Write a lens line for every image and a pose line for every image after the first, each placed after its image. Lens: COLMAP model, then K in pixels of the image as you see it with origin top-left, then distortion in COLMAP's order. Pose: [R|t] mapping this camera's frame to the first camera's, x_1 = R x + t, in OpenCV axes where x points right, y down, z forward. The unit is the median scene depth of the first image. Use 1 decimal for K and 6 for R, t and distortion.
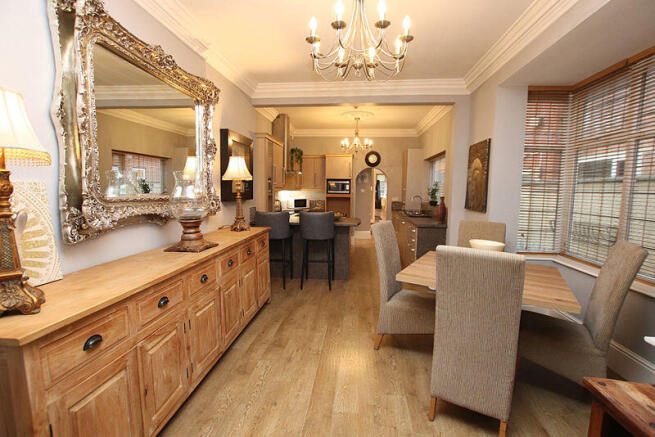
lens RADIAL K [[305.8, 0, 327.5], [0, 305.8, 218.5], [0, 0, 1]] dist [-0.003606, -0.000126]
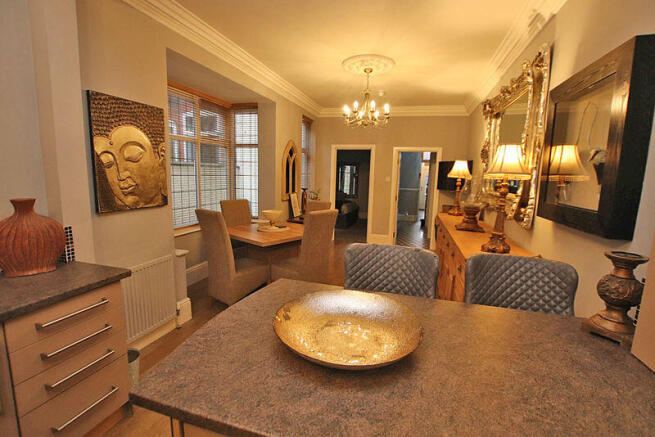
lens RADIAL K [[305.8, 0, 327.5], [0, 305.8, 218.5], [0, 0, 1]] dist [-0.003606, -0.000126]
pose [[-0.981729, -0.073888, 0.175356, -0.039774], [-0.023535, 0.961607, 0.273418, -0.259524], [-0.188826, 0.264295, -0.945776, 2.054274]]
